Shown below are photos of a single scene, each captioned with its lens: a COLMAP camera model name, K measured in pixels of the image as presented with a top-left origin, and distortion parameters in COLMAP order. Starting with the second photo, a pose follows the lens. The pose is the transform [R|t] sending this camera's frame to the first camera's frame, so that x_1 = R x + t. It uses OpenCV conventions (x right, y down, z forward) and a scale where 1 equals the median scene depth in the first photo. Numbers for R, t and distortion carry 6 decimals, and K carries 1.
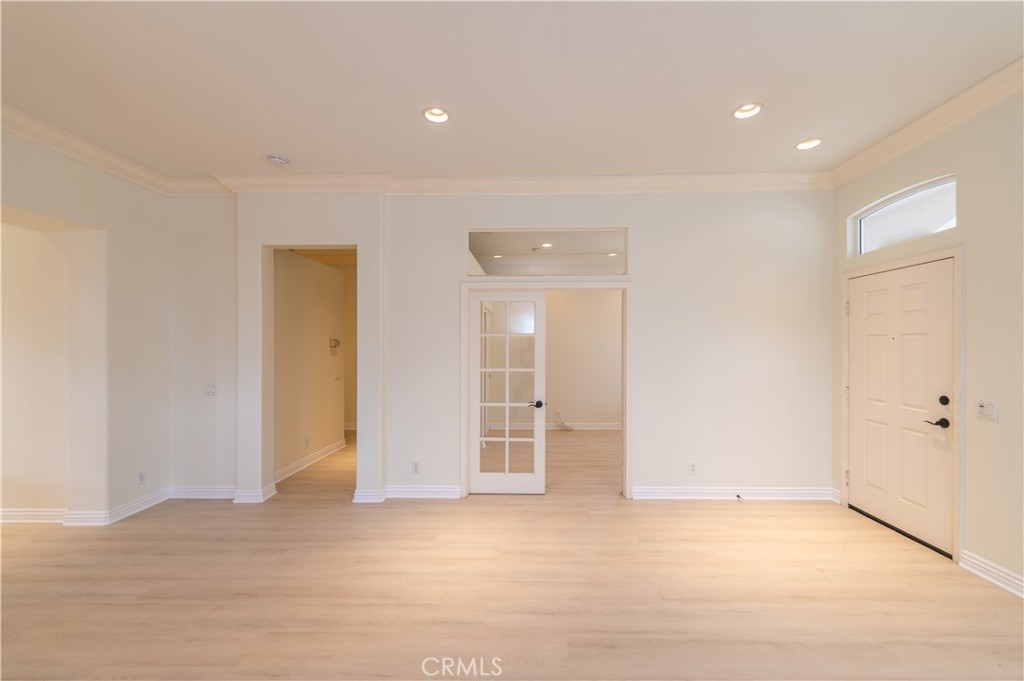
lens RADIAL K [[403.3, 0, 526.3], [0, 403.3, 351.8], [0, 0, 1]] dist [0.006806, -0.000206]
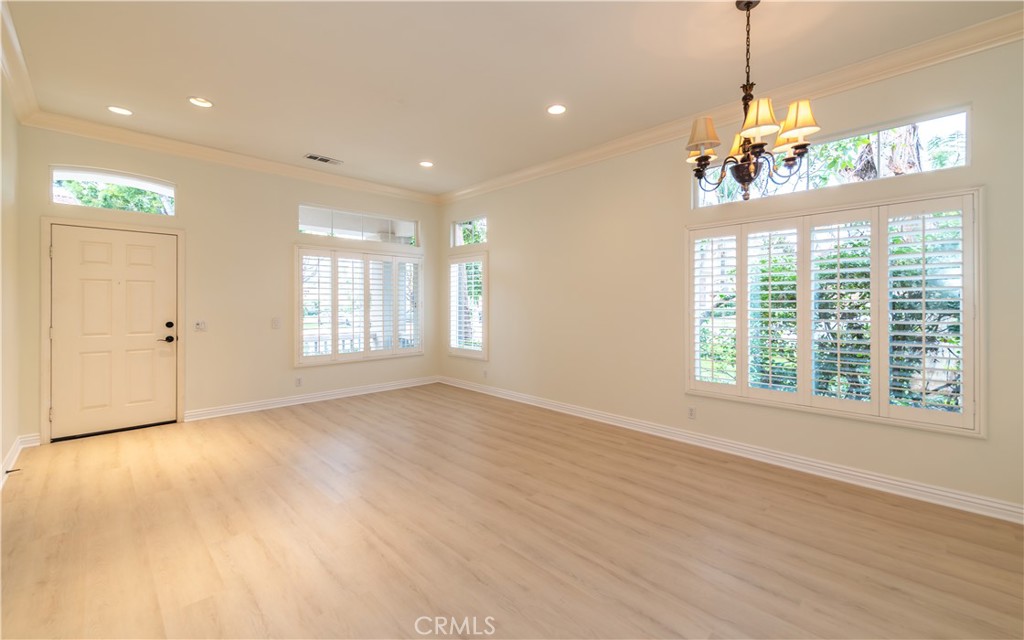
lens RADIAL K [[423.6, 0, 513.3], [0, 423.6, 303.0], [0, 0, 1]] dist [0.012738, -0.005619]
pose [[-0.708749, 0.002113, 0.705458, -1.036719], [0.010905, 0.999909, 0.007961, 0.036259], [-0.705377, 0.013335, -0.708707, 1.183173]]
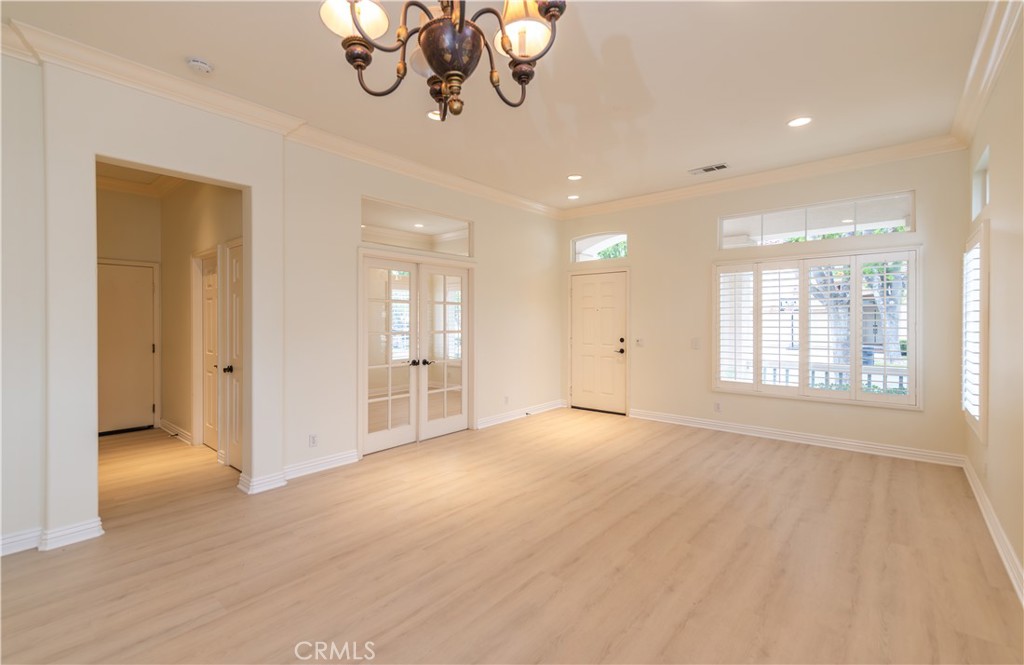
lens RADIAL K [[444.2, 0, 512.0], [0, 444.2, 332.5], [0, 0, 1]] dist [-0.000685, -0.000092]
pose [[0.636117, -0.019915, 0.771335, -1.033706], [0.009981, 0.999796, 0.017583, 0.033782], [-0.771528, -0.003486, 0.636186, -0.007357]]
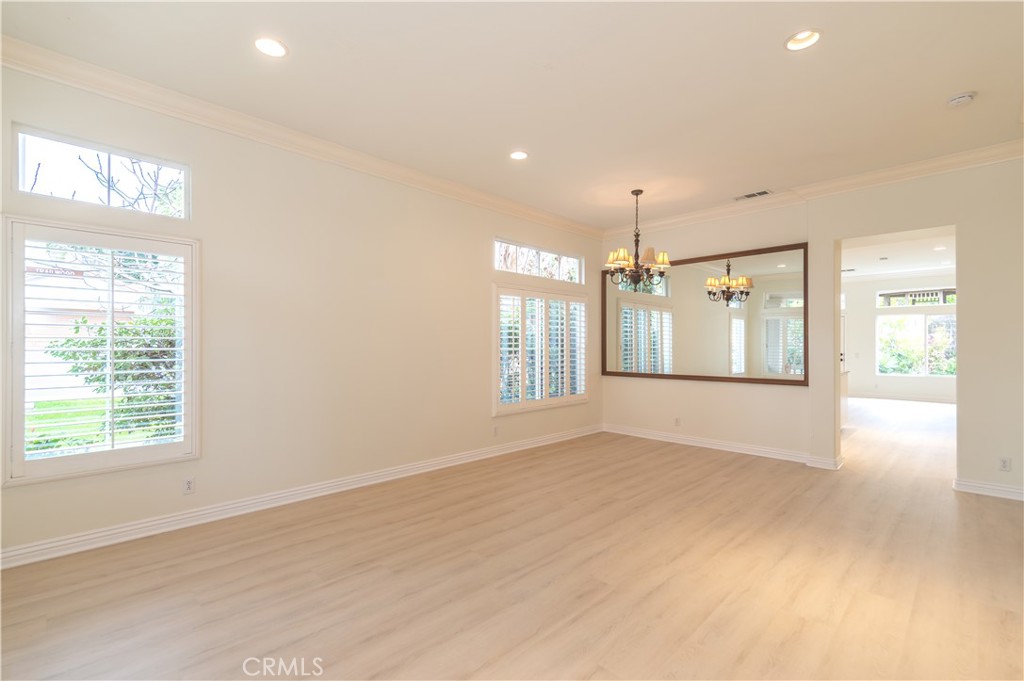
lens RADIAL K [[467.2, 0, 512.0], [0, 467.2, 340.5], [0, 0, 1]] dist [0.007886, -0.000468]
pose [[-0.692388, -0.002820, -0.721520, 0.838529], [-0.009493, 0.999941, 0.005202, 0.029232], [0.721463, 0.010451, -0.692374, 1.169604]]
